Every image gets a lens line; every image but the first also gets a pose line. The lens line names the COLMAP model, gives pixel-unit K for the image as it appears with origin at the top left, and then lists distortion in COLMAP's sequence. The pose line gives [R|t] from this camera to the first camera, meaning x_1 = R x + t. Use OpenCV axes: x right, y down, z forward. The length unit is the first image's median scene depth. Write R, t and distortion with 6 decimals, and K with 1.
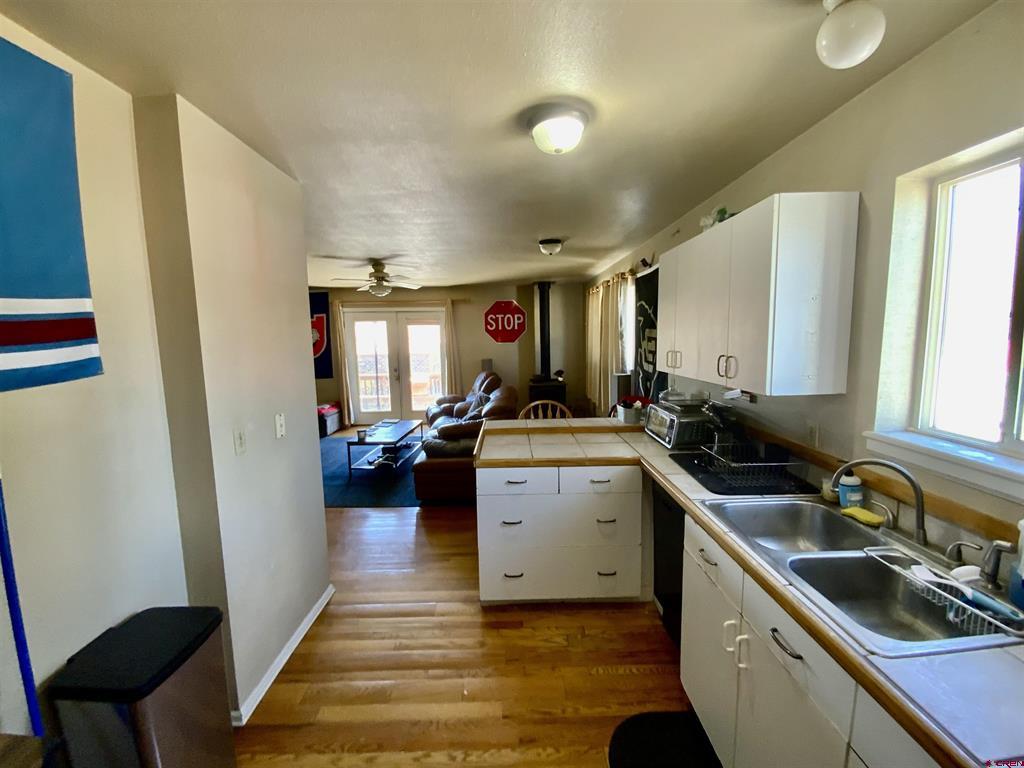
lens RADIAL K [[415.3, 0, 511.5], [0, 415.3, 382.2], [0, 0, 1]] dist [0.001339, -0.000628]
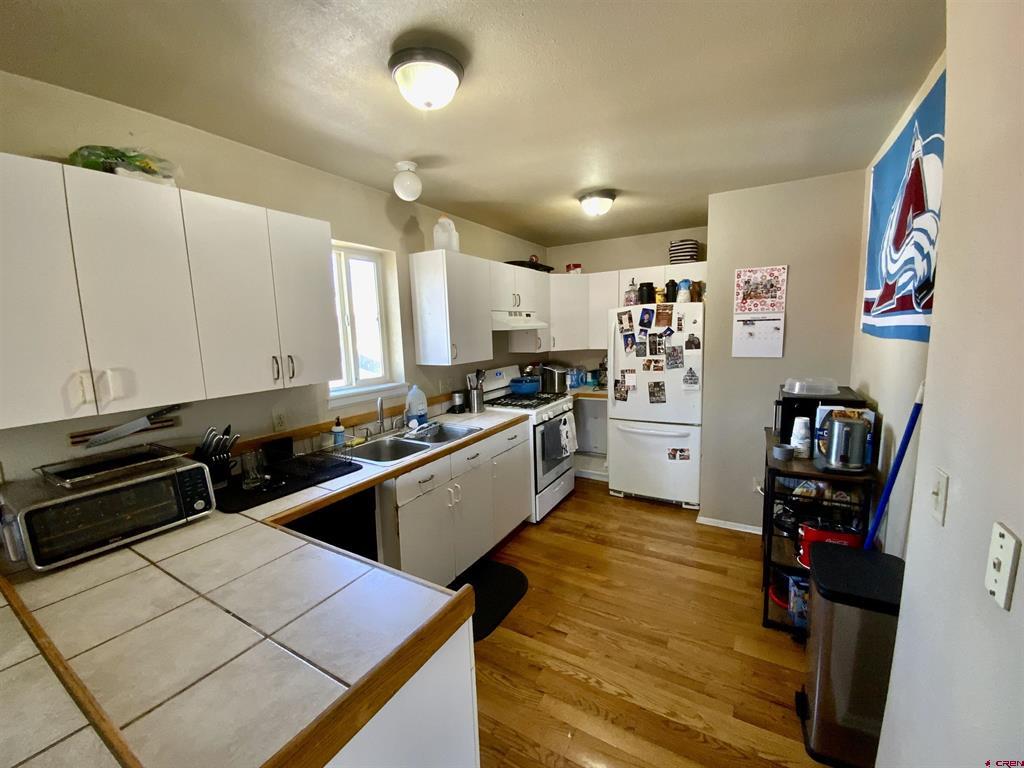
lens RADIAL K [[415.3, 0, 508.9], [0, 415.3, 387.1], [0, 0, 1]] dist [0.001339, -0.000628]
pose [[-0.853522, -0.025466, 0.520434, -0.464376], [0.106669, 0.969112, 0.222360, -0.168885], [-0.510022, 0.245303, -0.824442, 1.711071]]
